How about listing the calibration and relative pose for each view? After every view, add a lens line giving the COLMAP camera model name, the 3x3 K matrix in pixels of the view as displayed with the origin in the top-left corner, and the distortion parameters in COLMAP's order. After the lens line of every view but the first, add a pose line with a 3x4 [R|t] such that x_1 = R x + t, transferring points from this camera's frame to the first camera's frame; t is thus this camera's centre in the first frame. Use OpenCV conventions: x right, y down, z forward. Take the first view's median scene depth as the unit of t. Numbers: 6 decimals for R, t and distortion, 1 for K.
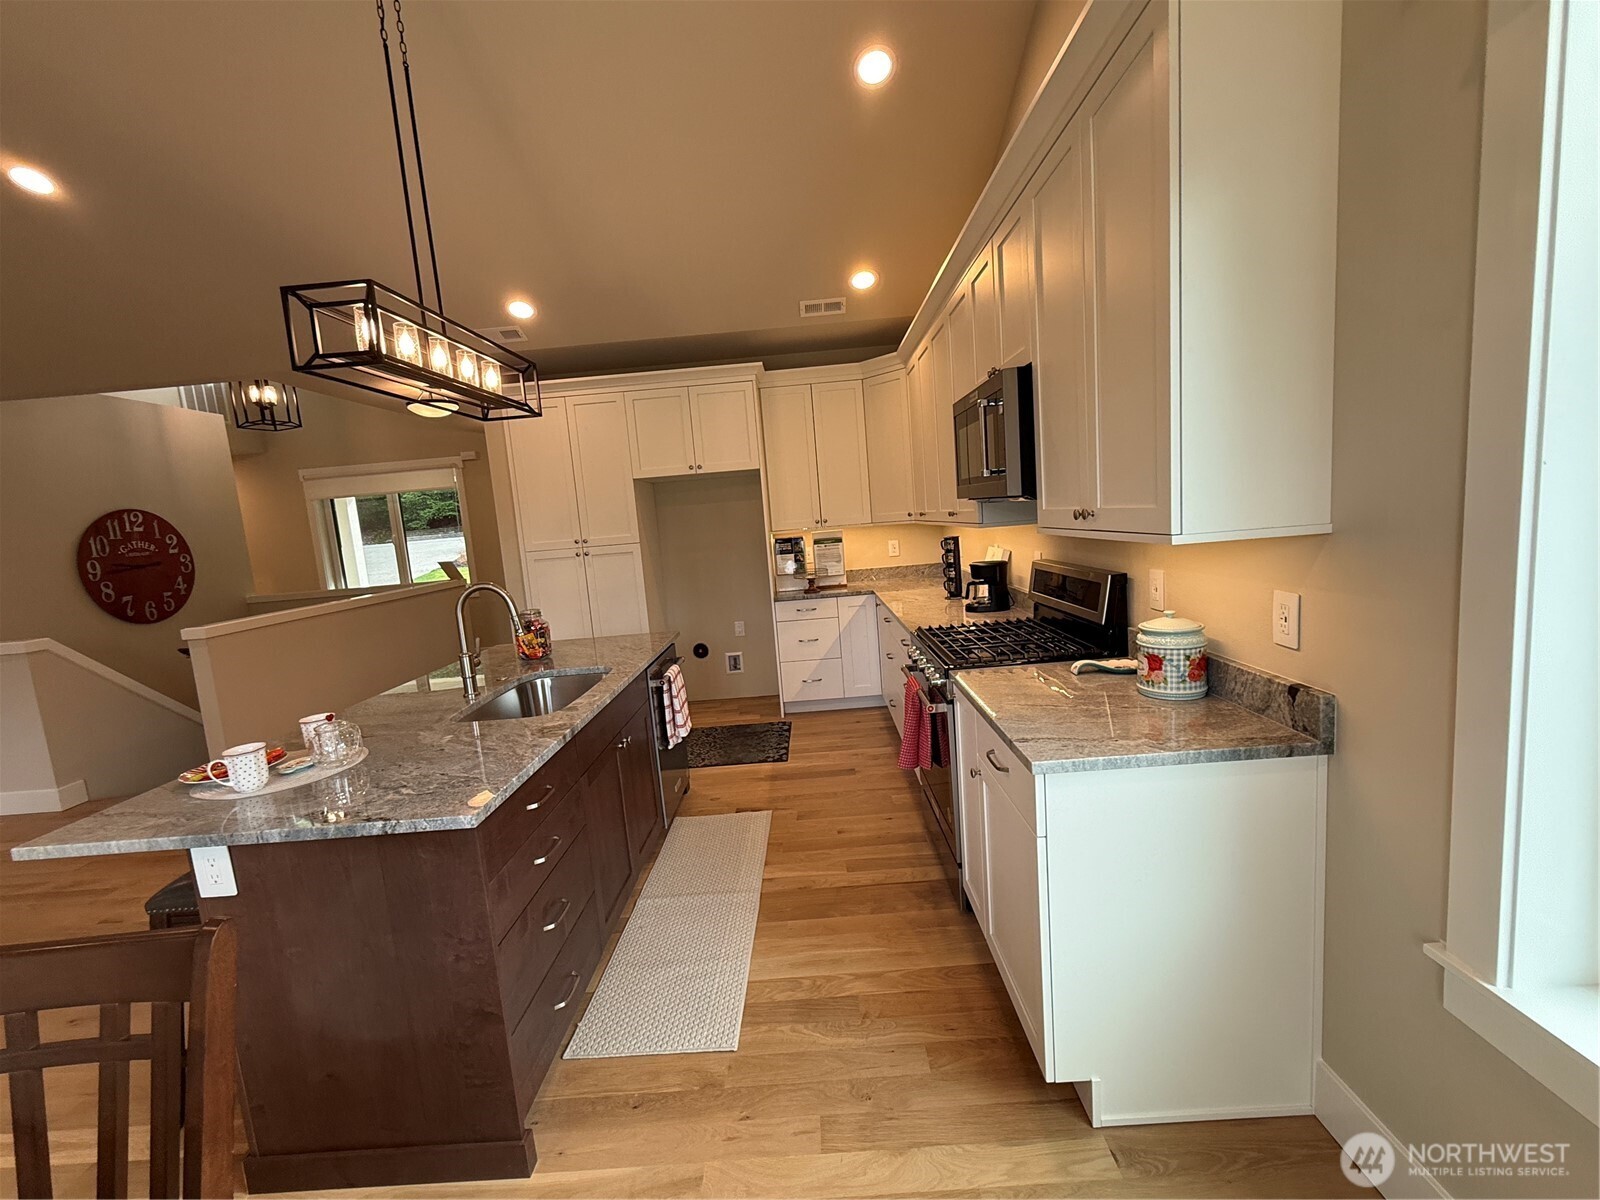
lens RADIAL K [[638.6, 0, 804.9], [0, 638.6, 600.6], [0, 0, 1]] dist [0.000297, 0.000153]
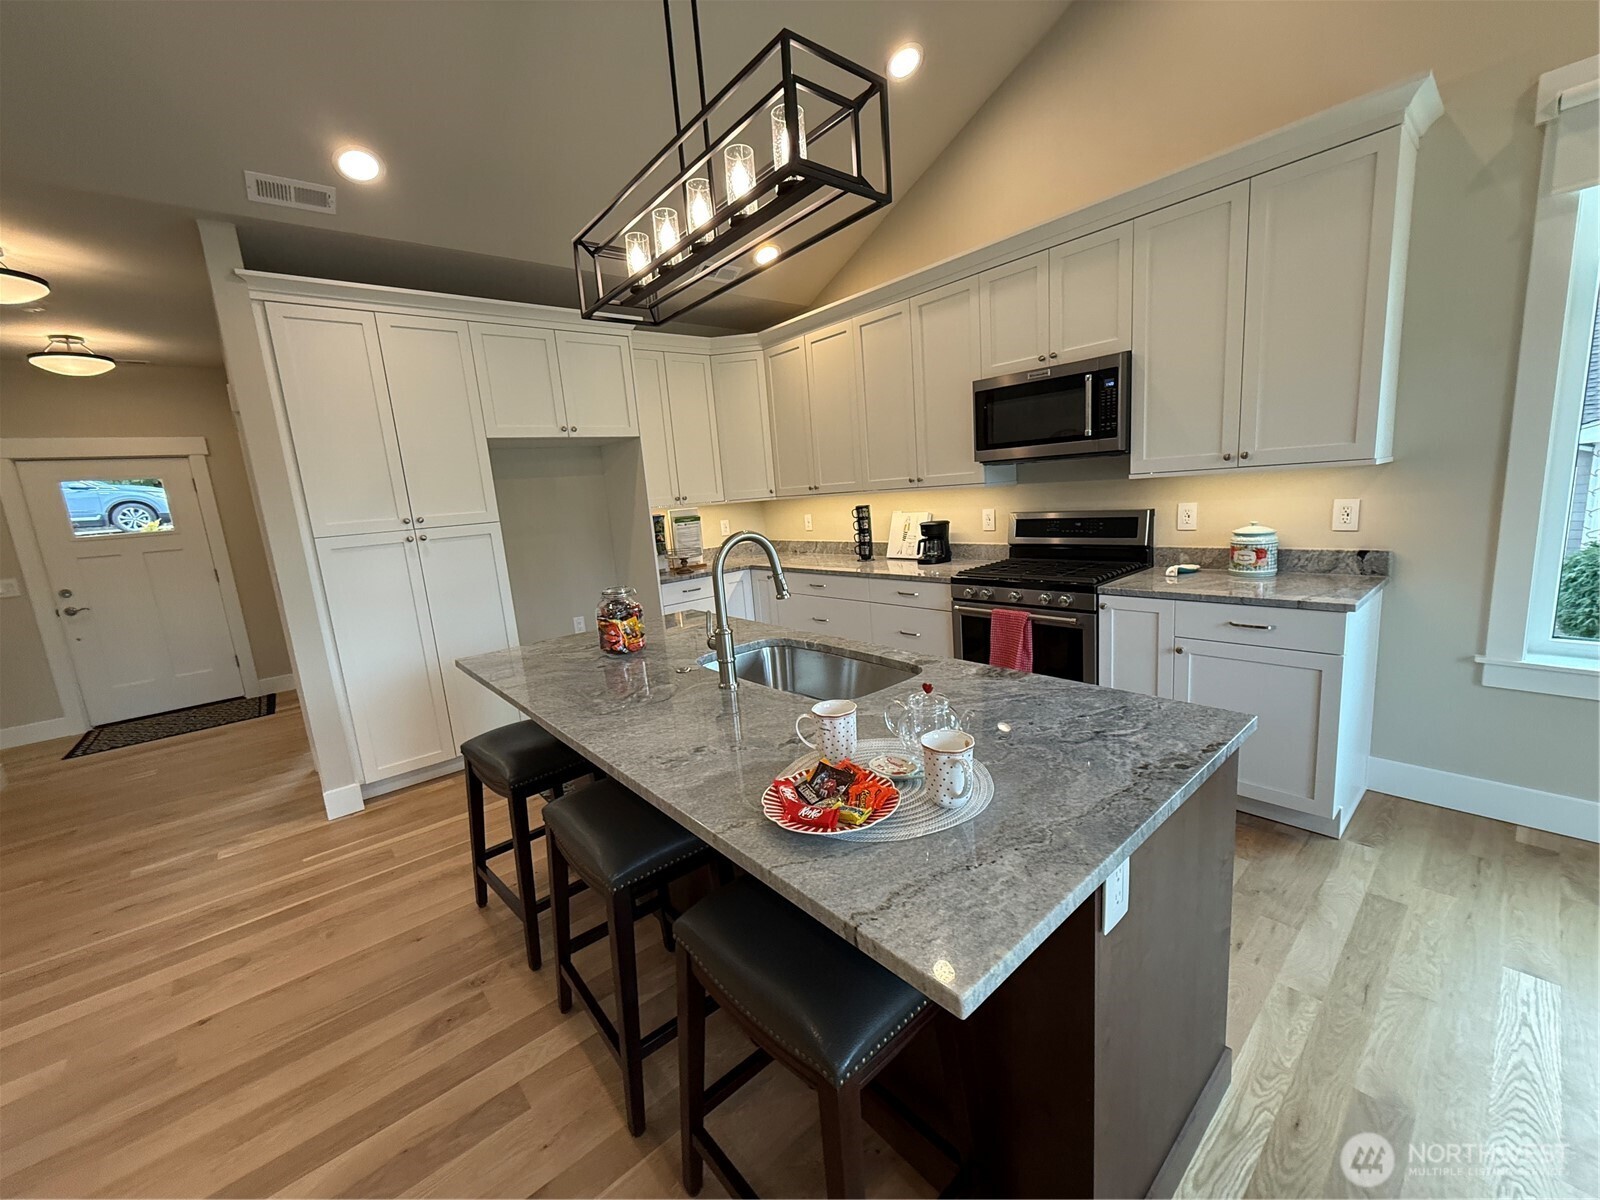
lens RADIAL K [[611.8, 0, 800.3], [0, 611.8, 596.5], [0, 0, 1]] dist [-0.000372, -0.000015]
pose [[0.768491, -0.092616, 0.633122, -1.254907], [0.100911, 0.994629, 0.023012, 0.052693], [-0.631853, 0.046205, 0.773710, 0.555622]]
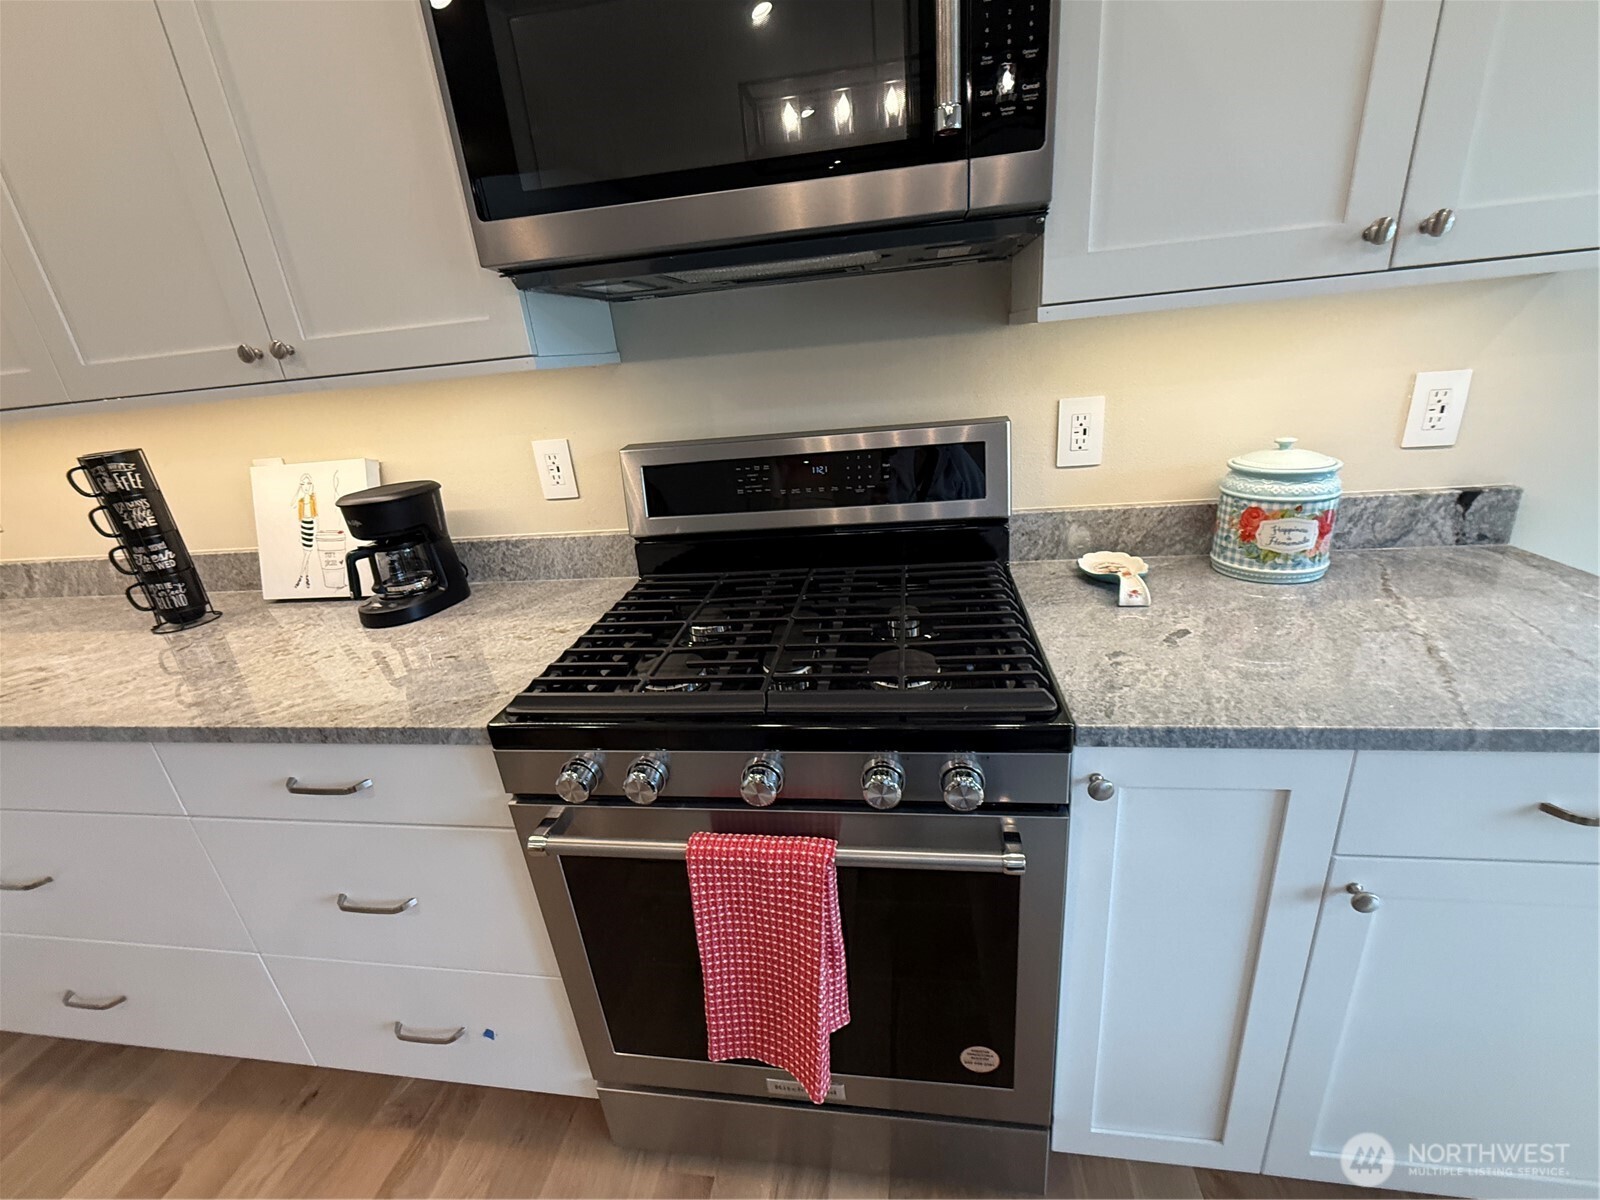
lens RADIAL K [[671.4, 0, 800.0], [0, 671.4, 600.0], [0, 0, 1]] dist [-0.000478, 0.000303]
pose [[0.164114, -0.288569, 0.943289, -0.148132], [0.206219, 0.945162, 0.253264, -0.094985], [-0.964645, 0.152960, 0.214622, 1.339230]]
